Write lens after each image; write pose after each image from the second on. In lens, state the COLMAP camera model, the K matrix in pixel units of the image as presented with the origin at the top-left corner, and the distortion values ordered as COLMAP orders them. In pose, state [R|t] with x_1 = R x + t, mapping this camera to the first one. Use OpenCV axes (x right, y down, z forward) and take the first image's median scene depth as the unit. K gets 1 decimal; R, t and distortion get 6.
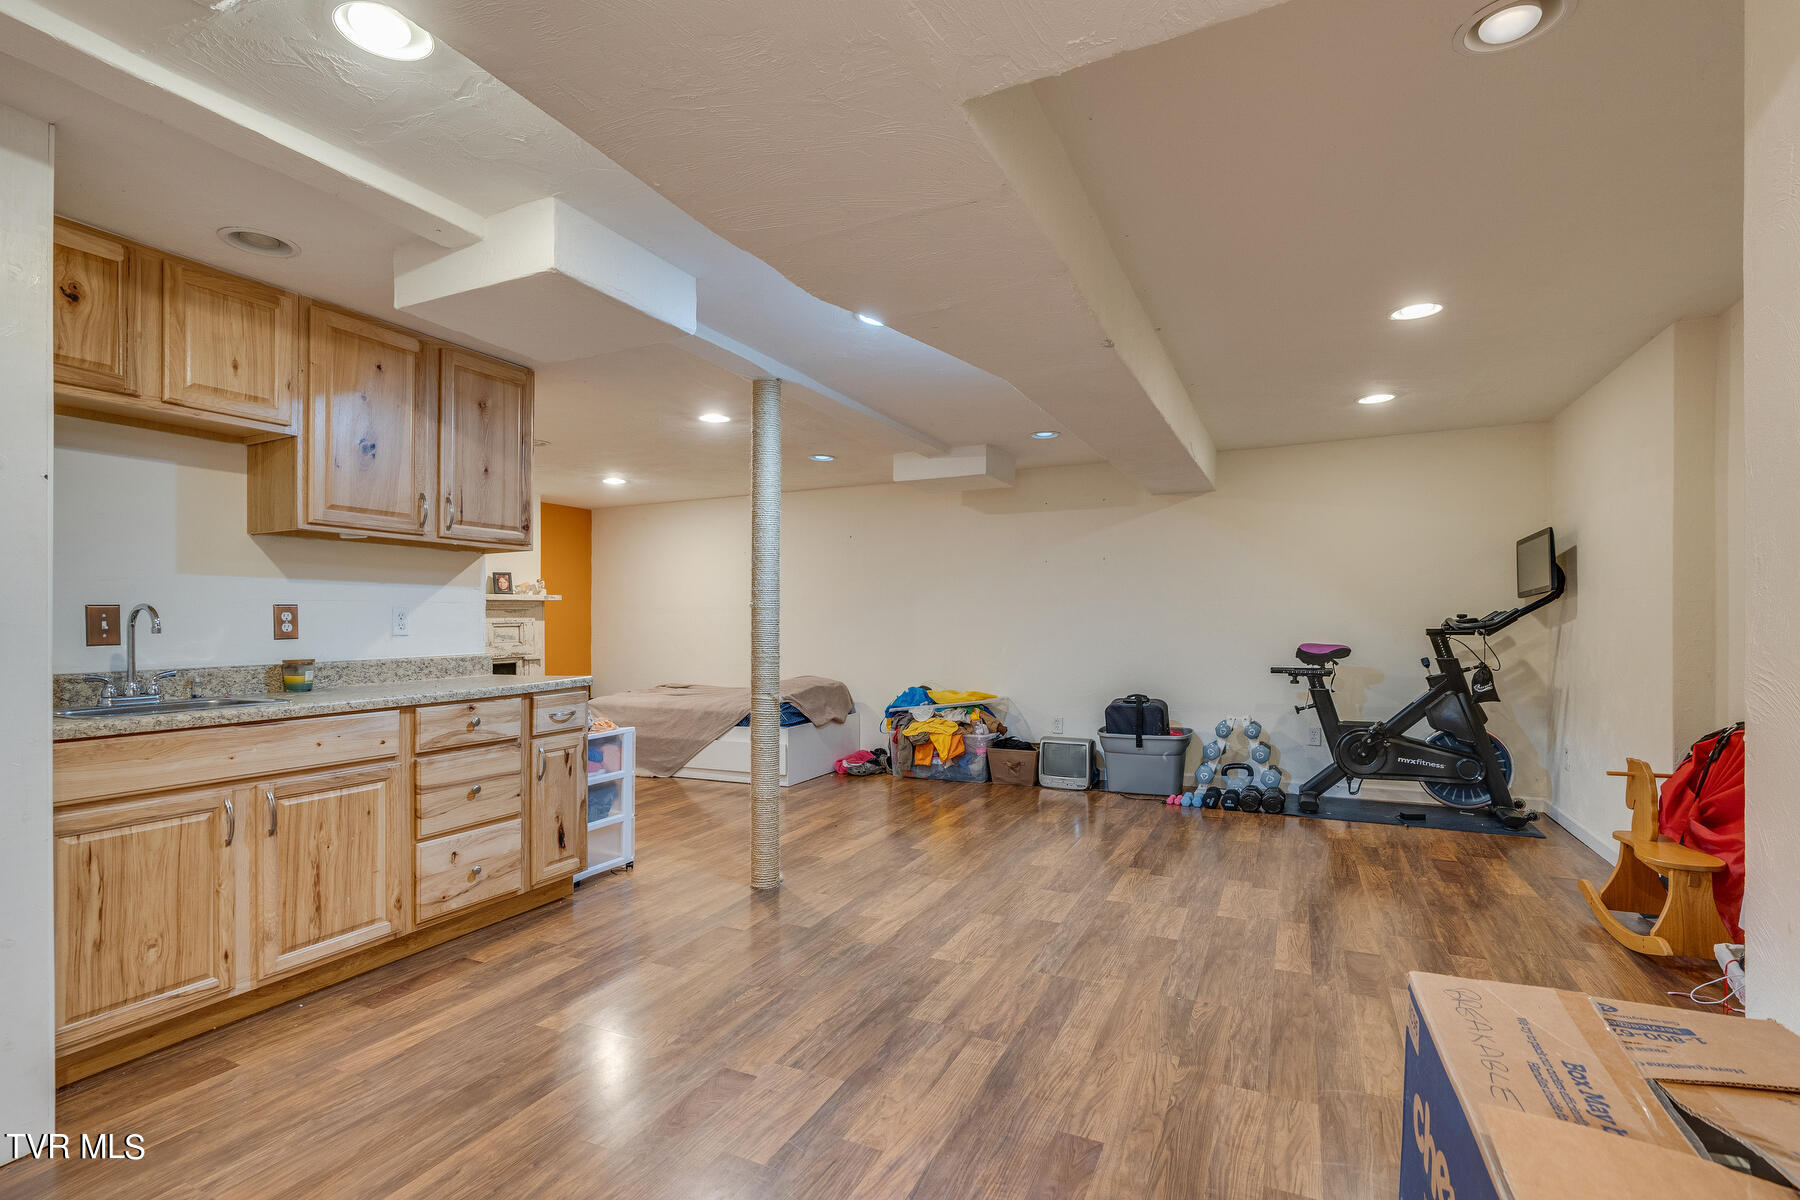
lens RADIAL K [[816.6, 0, 901.0], [0, 816.6, 605.4], [0, 0, 1]] dist [-0.010637, 0.000321]
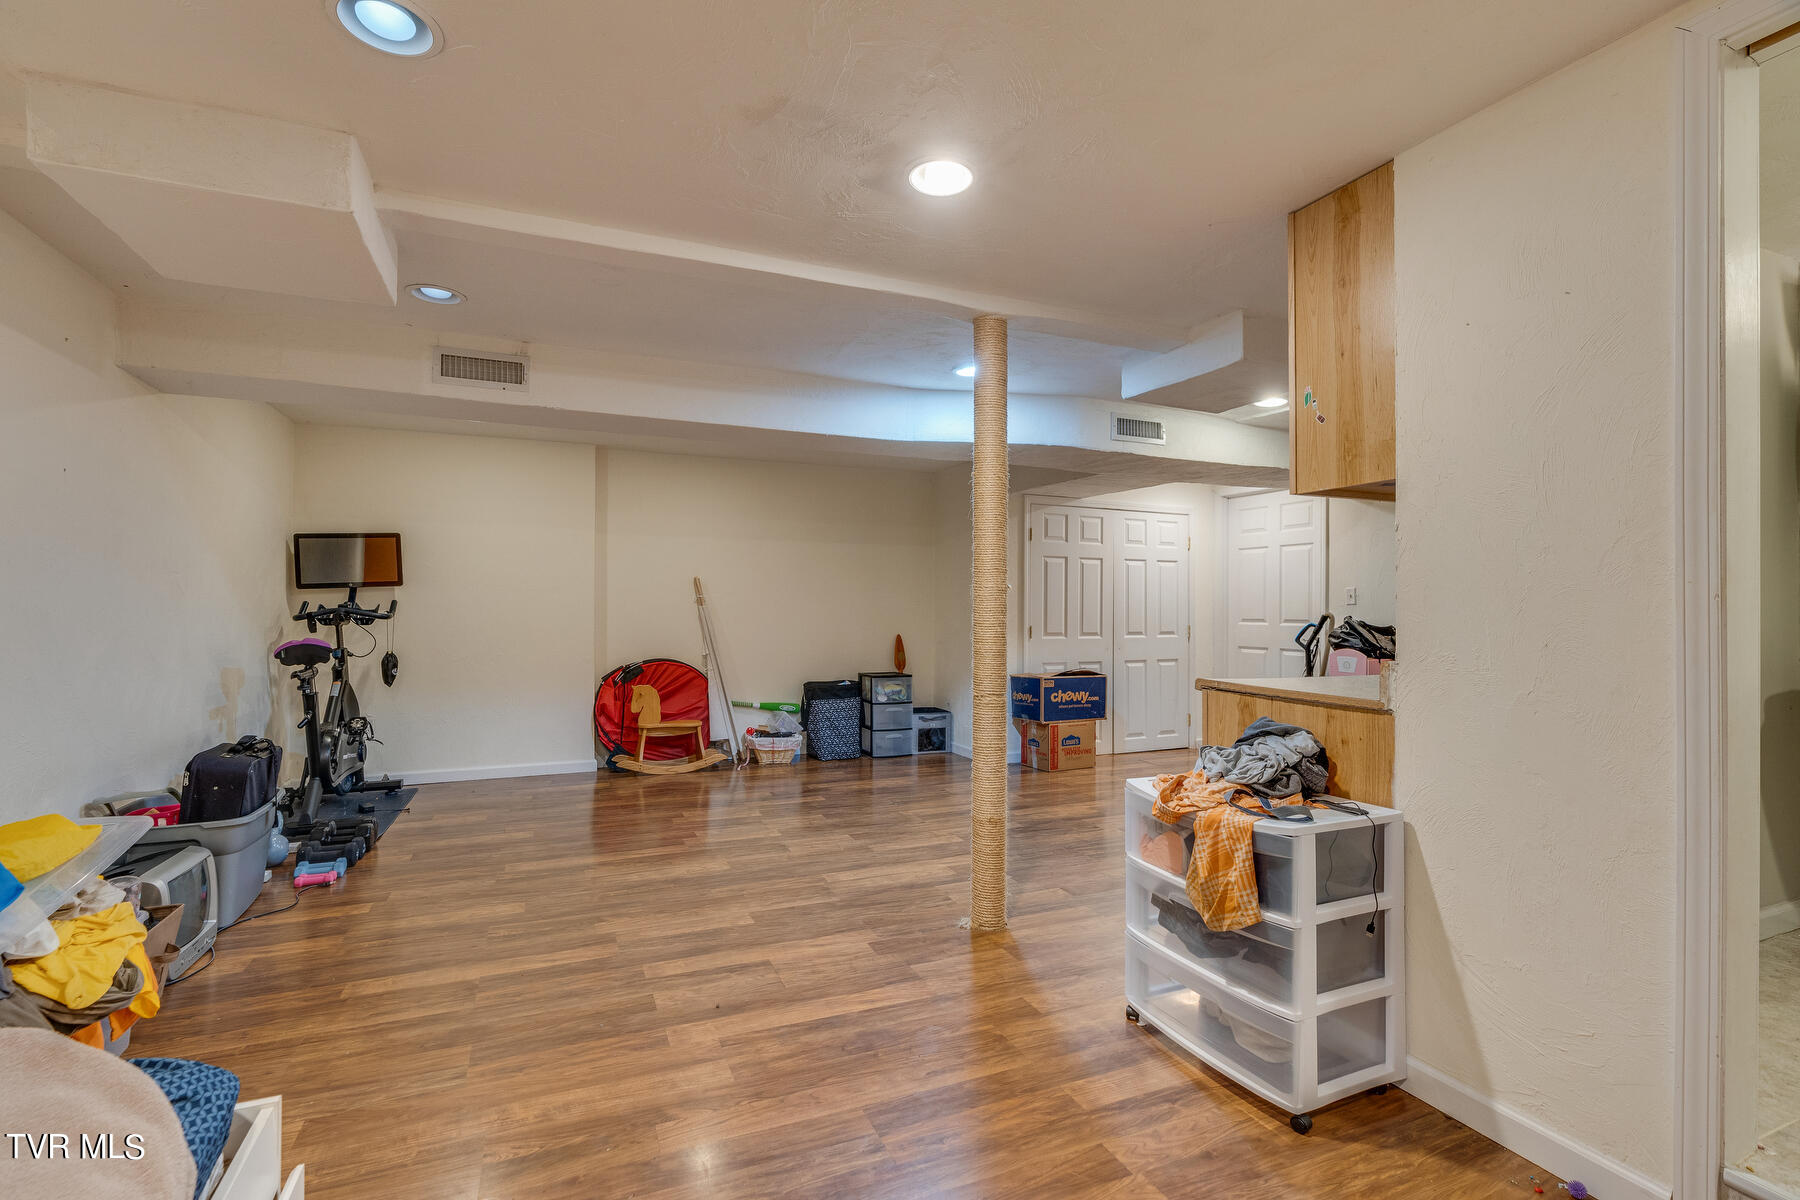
lens RADIAL K [[816.6, 0, 901.0], [0, 816.6, 605.4], [0, 0, 1]] dist [-0.010637, 0.000321]
pose [[-0.756624, 0.006103, 0.653822, -0.753428], [-0.012525, 0.999638, -0.023826, 0.044561], [-0.653731, -0.026216, -0.756273, 1.978938]]
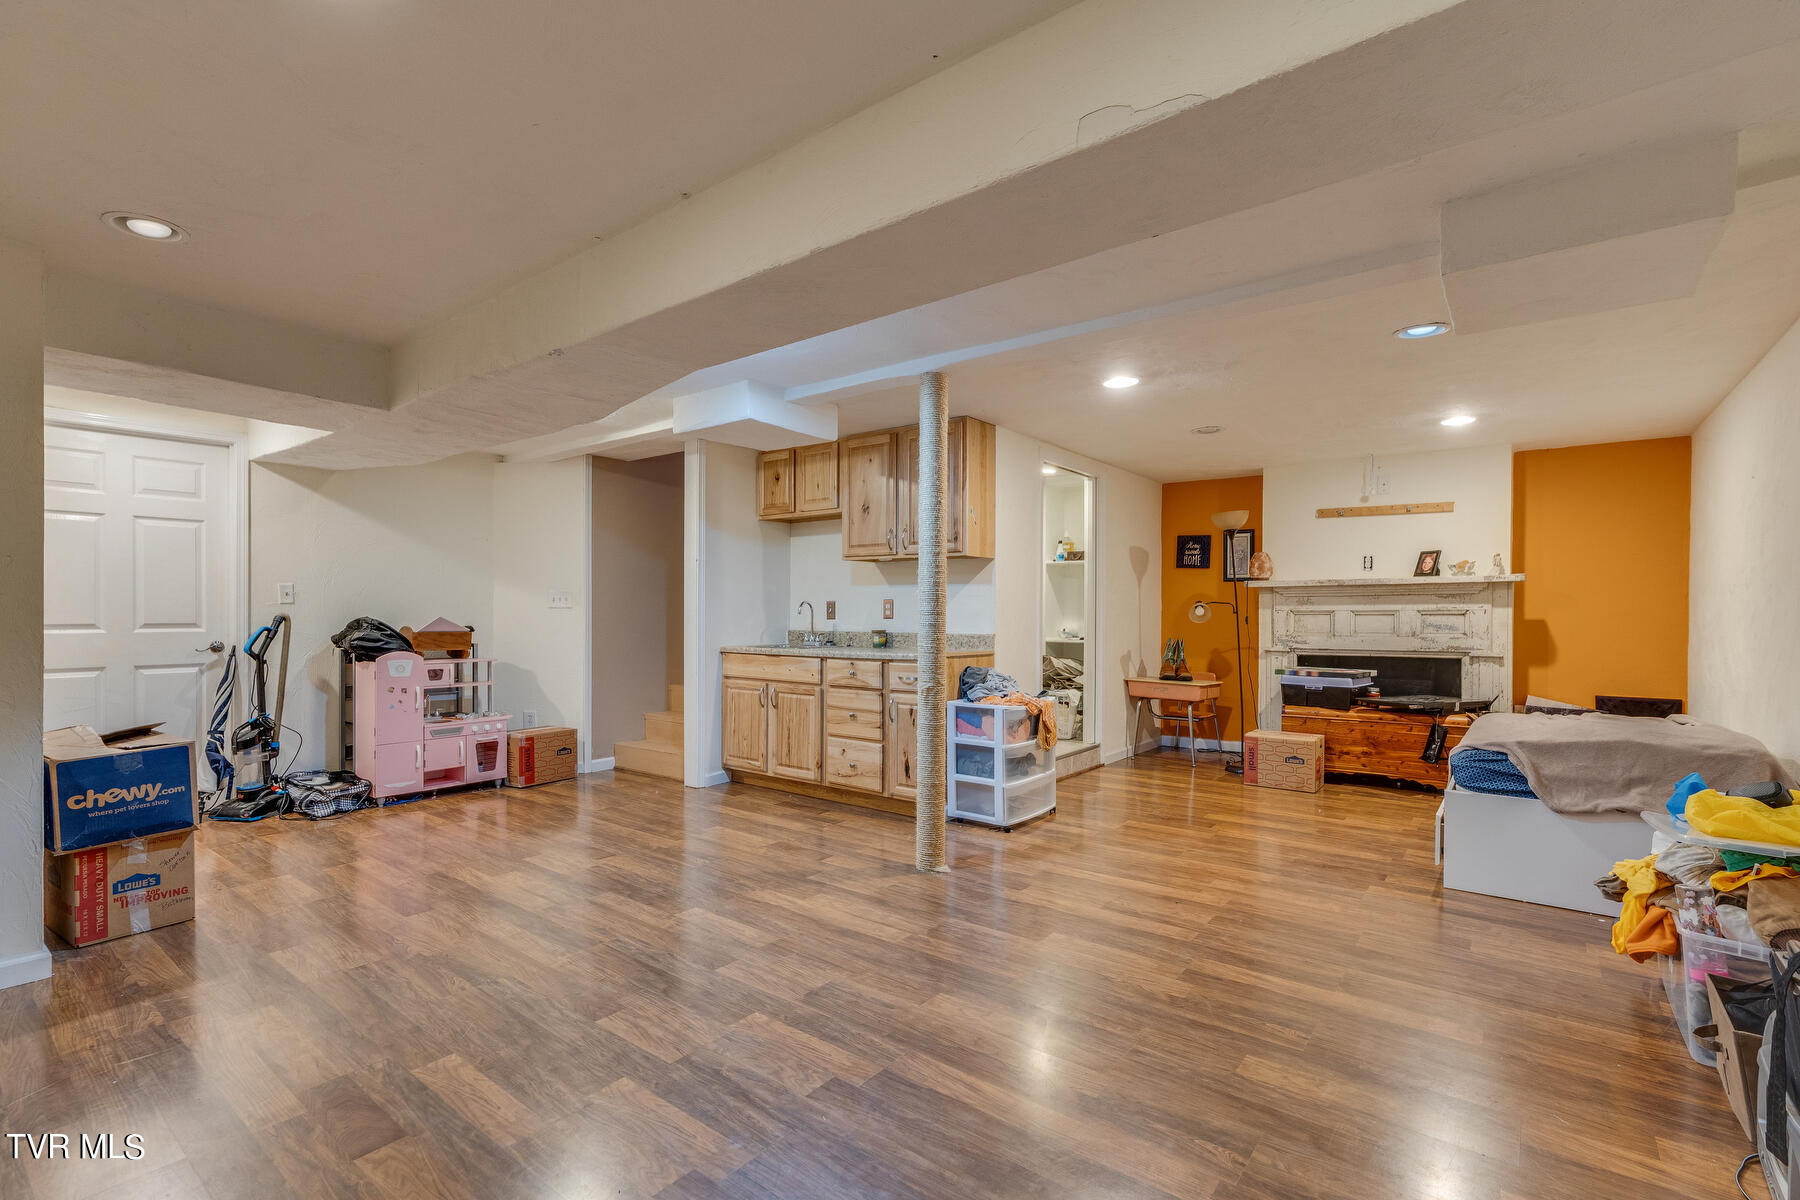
lens RADIAL K [[816.6, 0, 901.0], [0, 816.6, 605.4], [0, 0, 1]] dist [-0.010637, 0.000321]
pose [[-0.210170, 0.000793, -0.977665, 0.986172], [0.020053, 0.999793, -0.003499, 0.018133], [0.977459, -0.020340, -0.210142, 1.382911]]
